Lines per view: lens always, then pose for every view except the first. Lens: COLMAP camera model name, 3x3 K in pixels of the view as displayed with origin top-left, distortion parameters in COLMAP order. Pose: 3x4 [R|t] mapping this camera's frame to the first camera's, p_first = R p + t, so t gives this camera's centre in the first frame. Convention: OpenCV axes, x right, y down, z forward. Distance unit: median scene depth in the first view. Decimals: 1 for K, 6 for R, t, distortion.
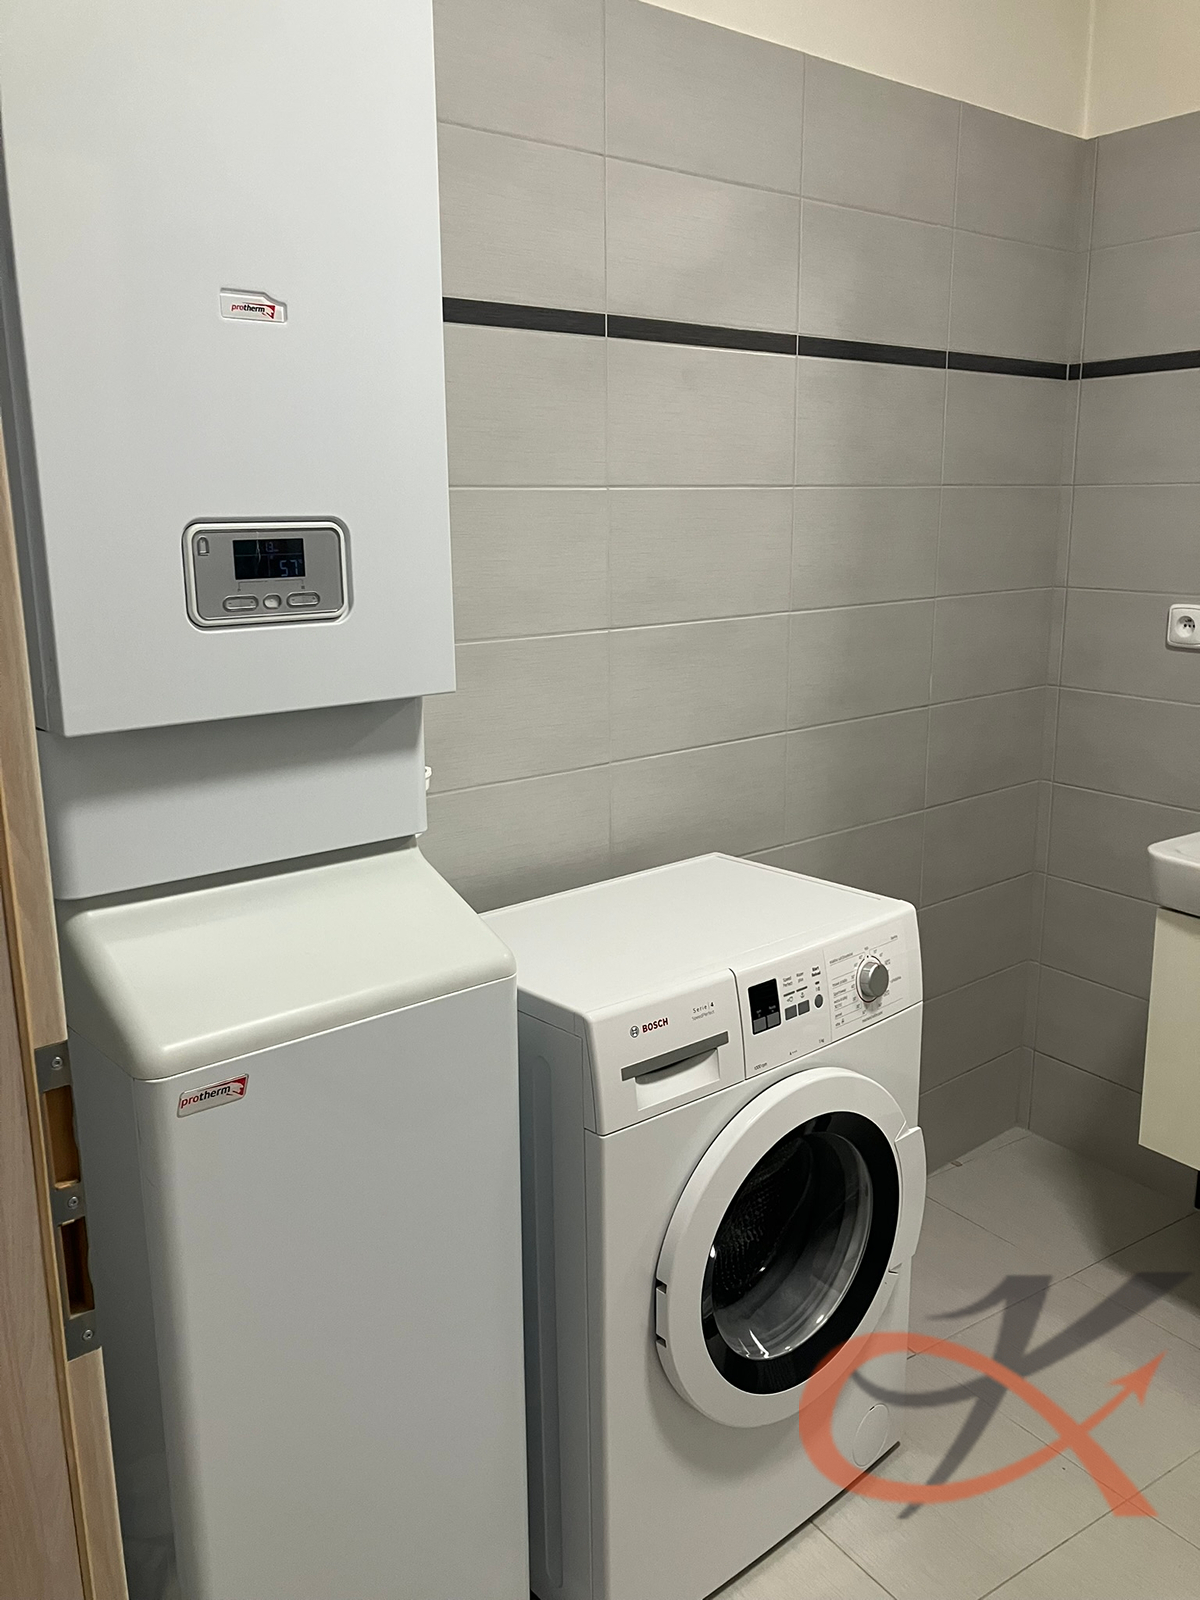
lens RADIAL K [[1342.8, 0, 607.2], [0, 1342.8, 809.0], [0, 0, 1]] dist [0.043705, -0.082346]
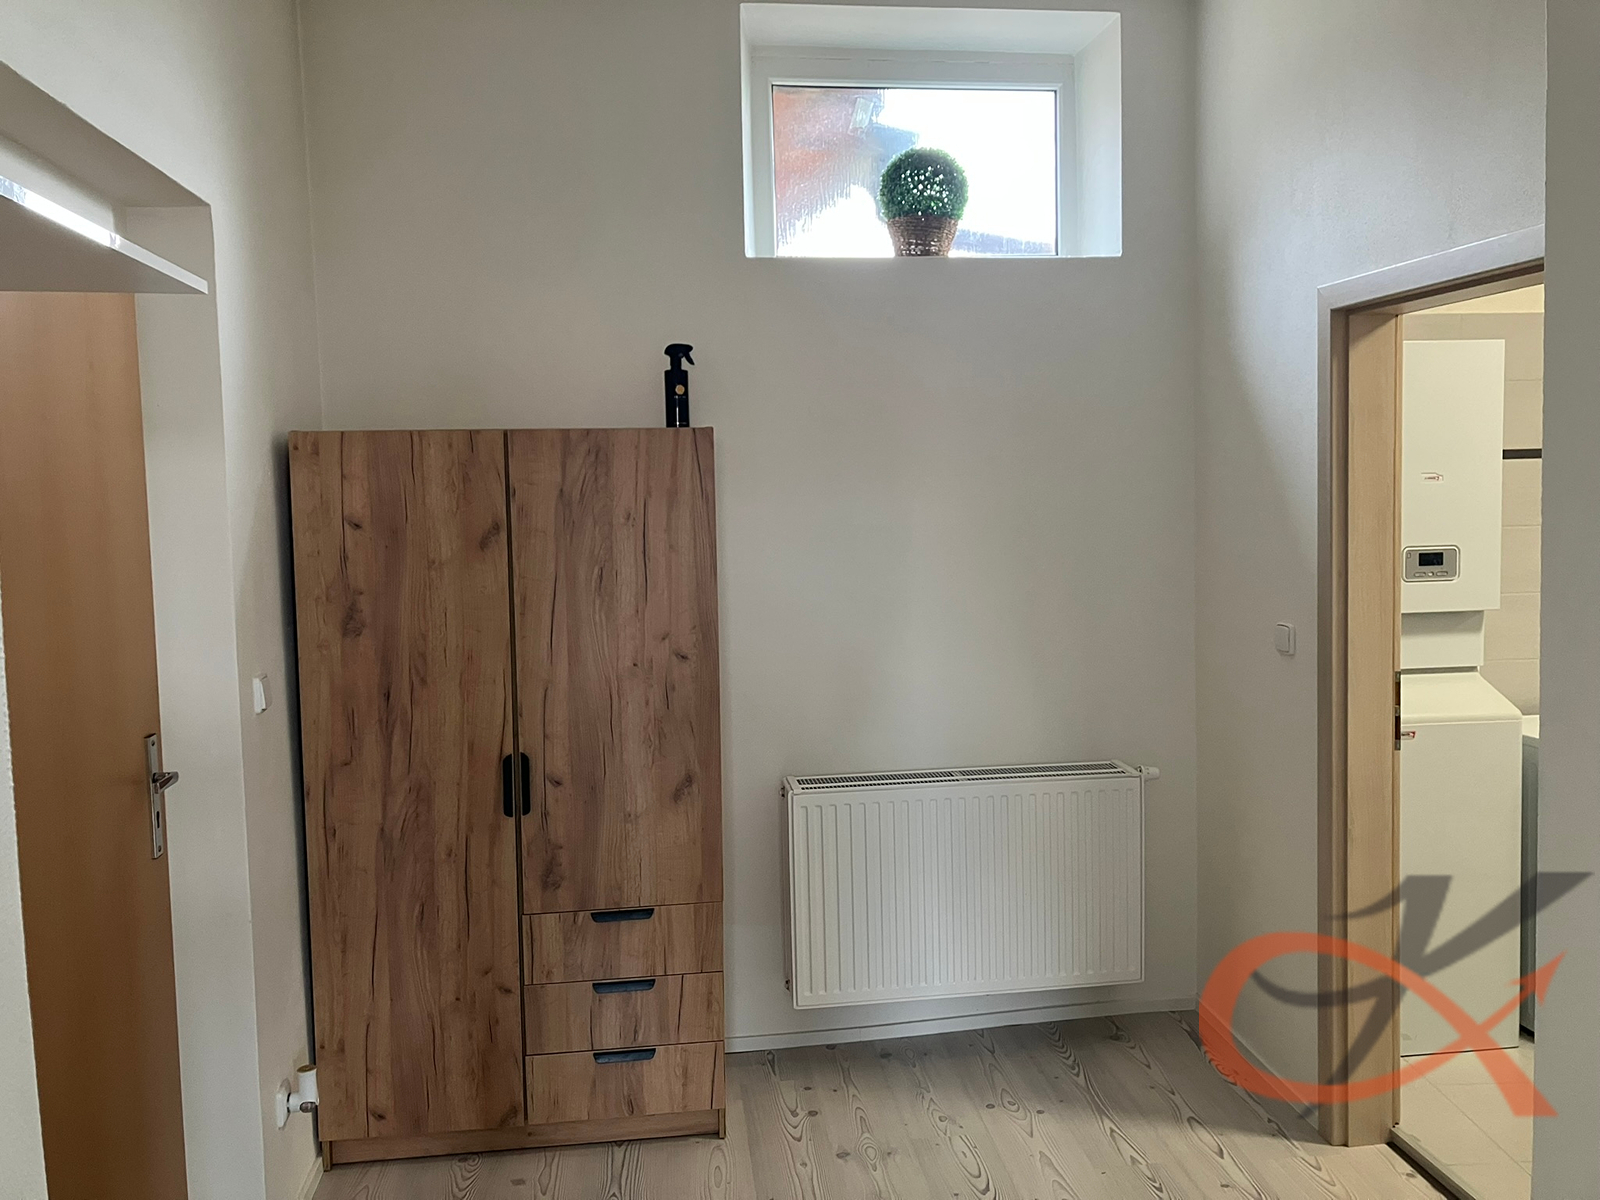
lens RADIAL K [[1342.8, 0, 800.7], [0, 1342.8, 586.9], [0, 0, 1]] dist [0.043705, -0.082346]
pose [[0.831629, 0.040626, -0.553844, 0.228154], [-0.109595, 0.989713, -0.091965, 0.282173], [0.544410, 0.137179, 0.827526, -2.083674]]
